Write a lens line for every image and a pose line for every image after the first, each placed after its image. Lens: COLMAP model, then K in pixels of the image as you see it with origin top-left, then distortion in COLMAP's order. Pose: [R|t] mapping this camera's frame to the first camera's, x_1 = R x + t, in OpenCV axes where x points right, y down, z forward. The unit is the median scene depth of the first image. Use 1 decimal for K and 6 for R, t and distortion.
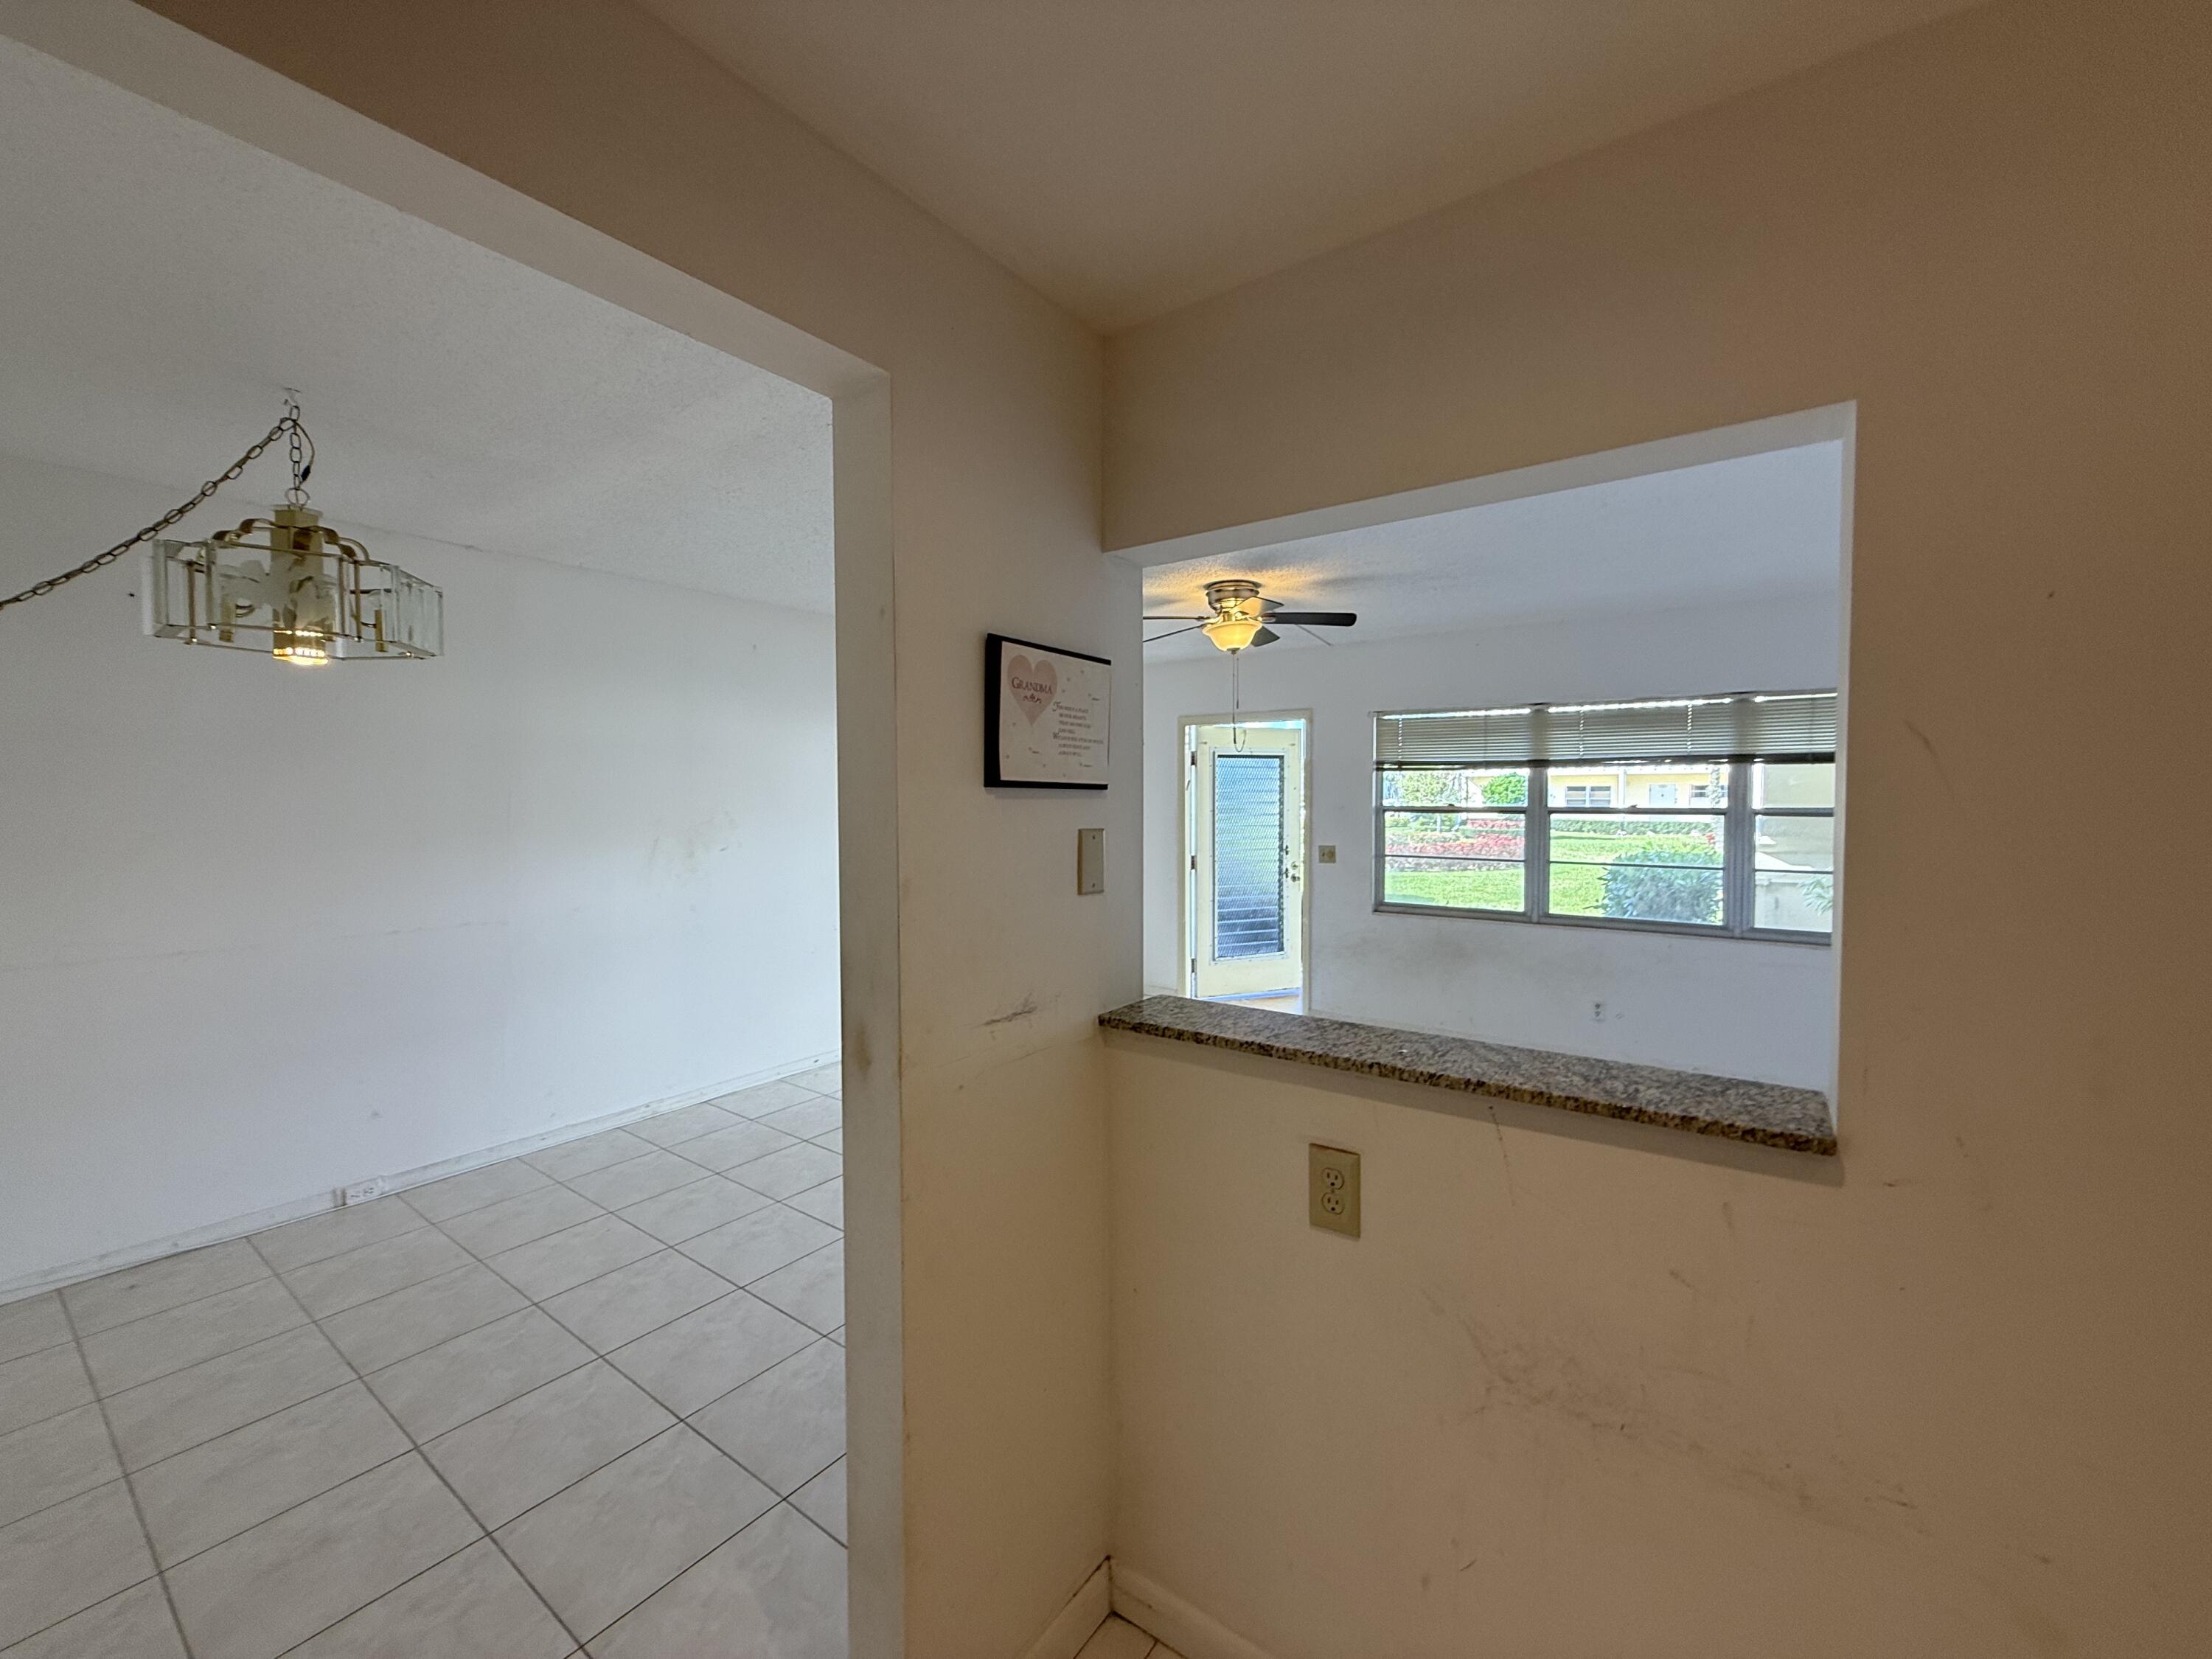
lens RADIAL K [[887.4, 0, 1102.1], [0, 887.4, 820.6], [0, 0, 1]] dist [0.000308, 0.000158]
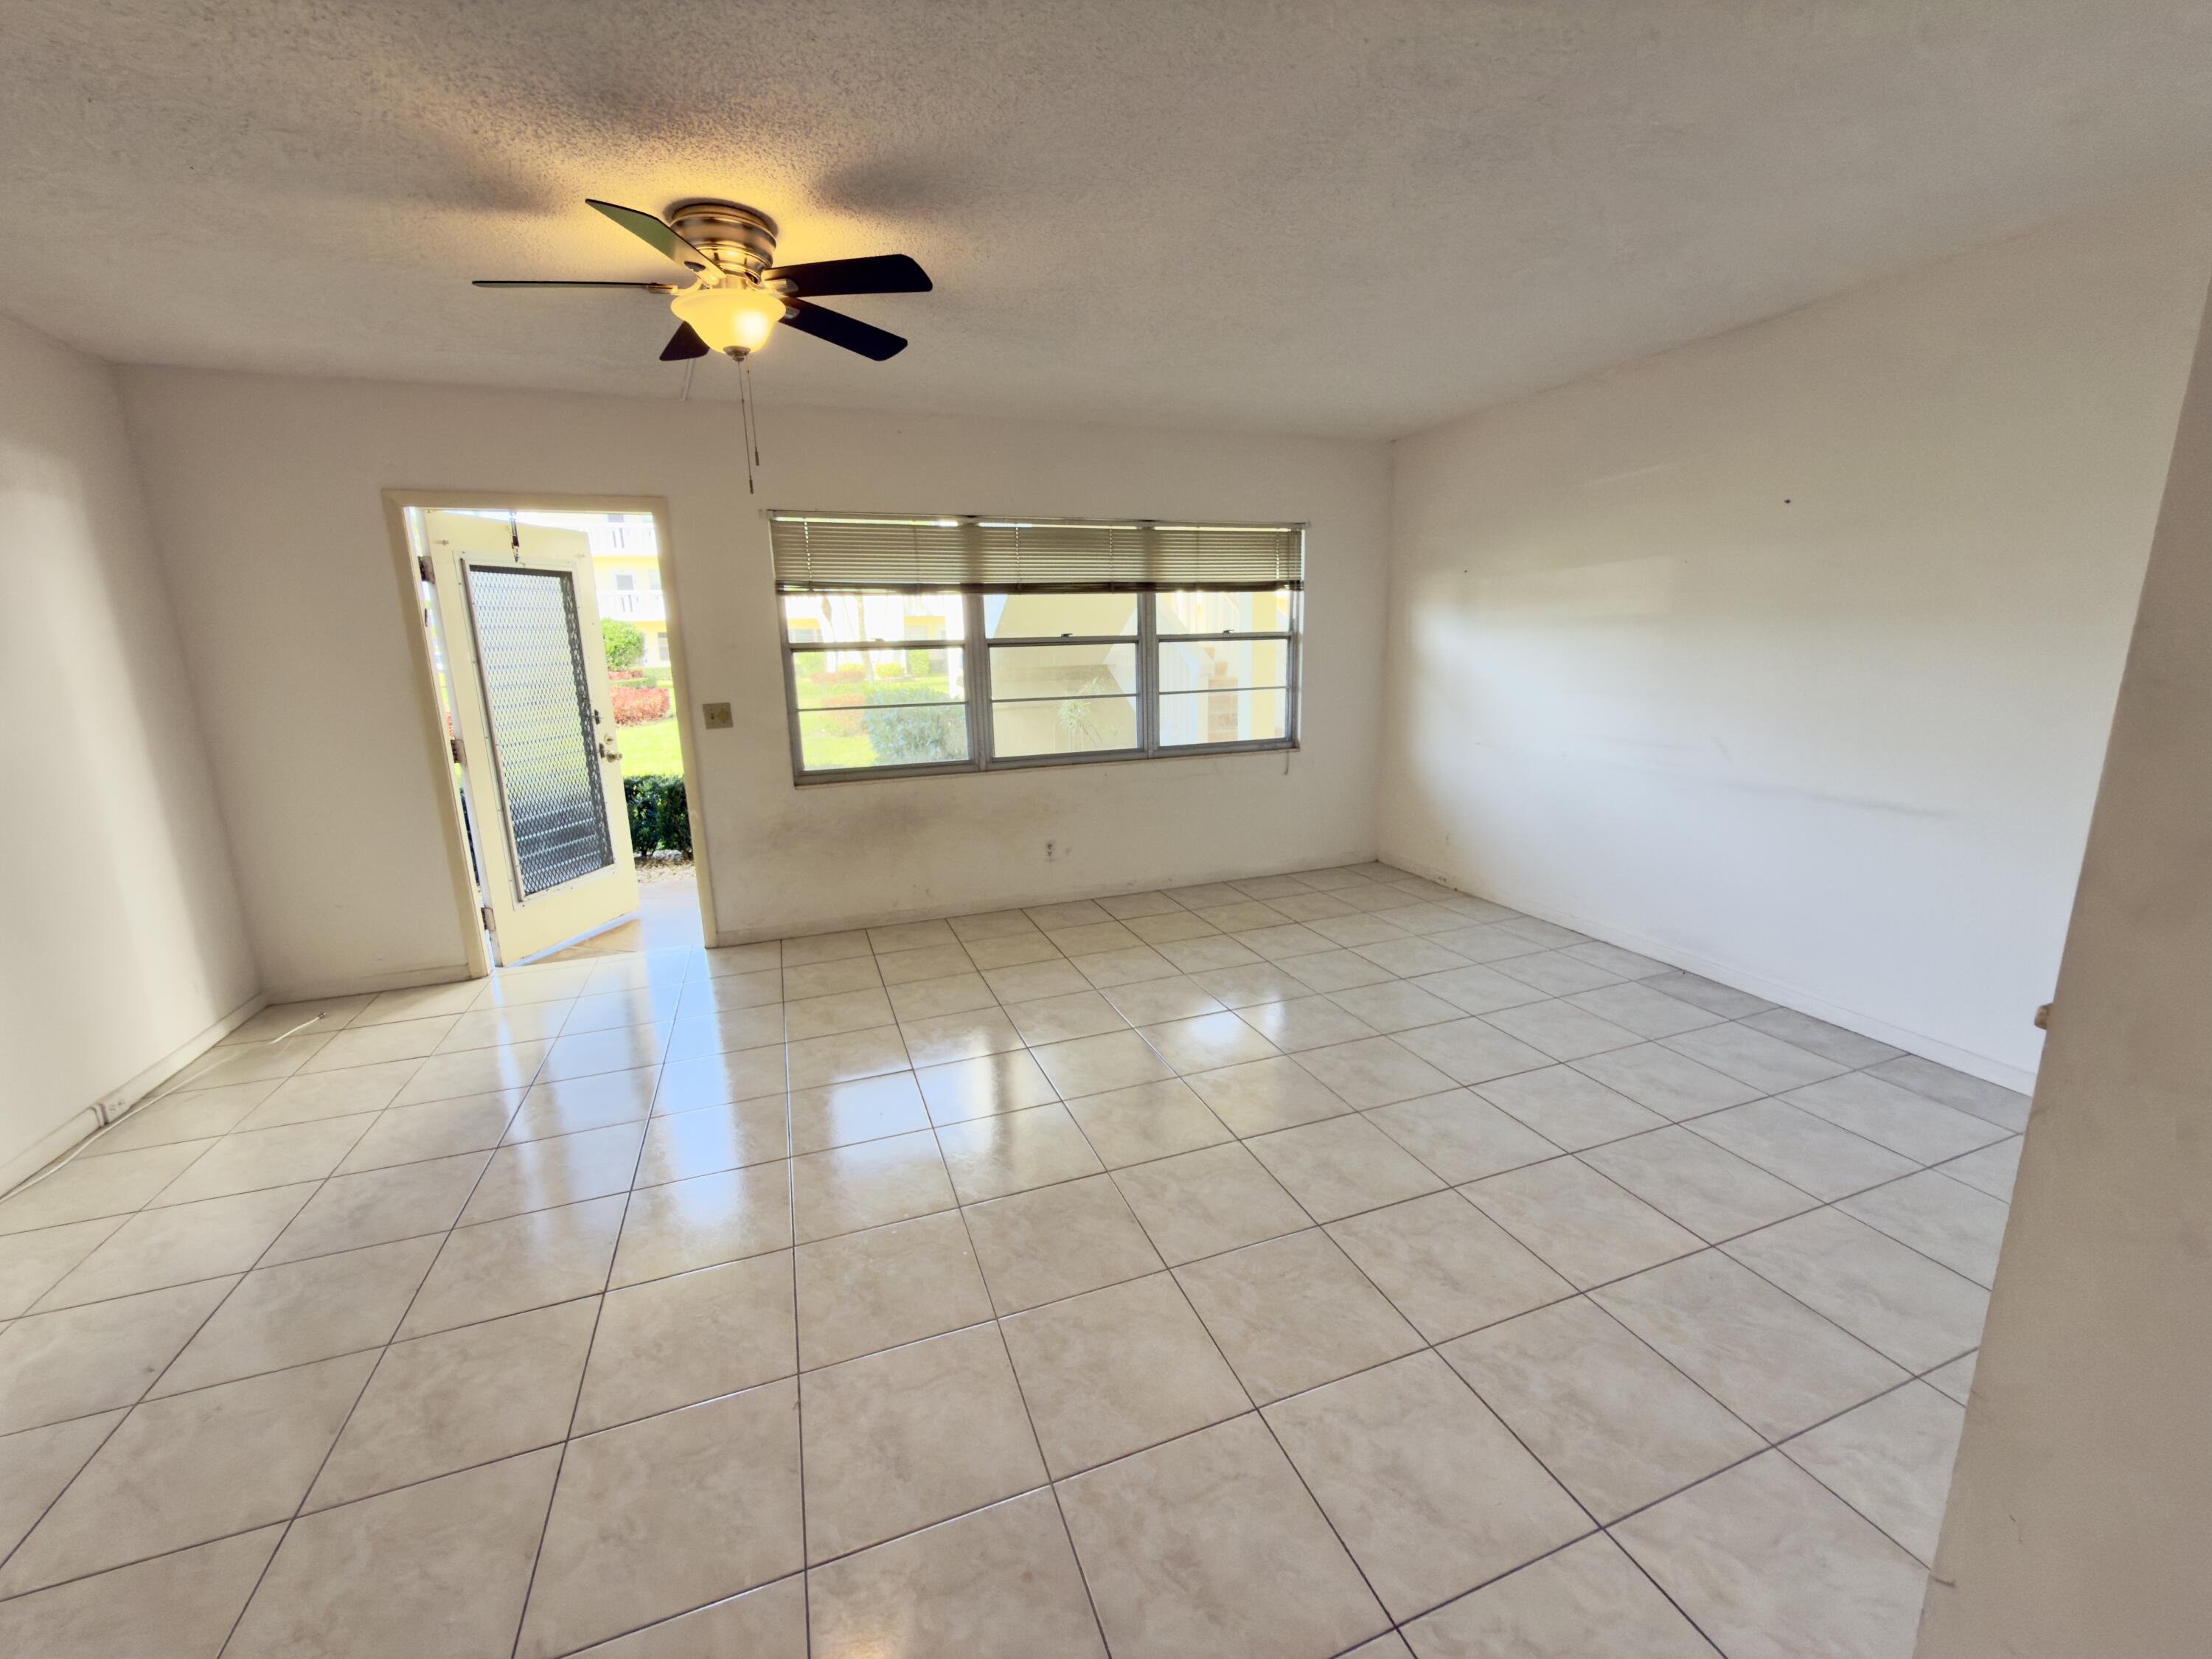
lens RADIAL K [[887.4, 0, 1104.7], [0, 887.4, 827.0], [0, 0, 1]] dist [0.000308, 0.000158]
pose [[0.556406, -0.188454, 0.809257, -0.184500], [0.045017, 0.979347, 0.197111, -0.000614], [-0.829690, -0.073243, 0.553398, 0.396192]]
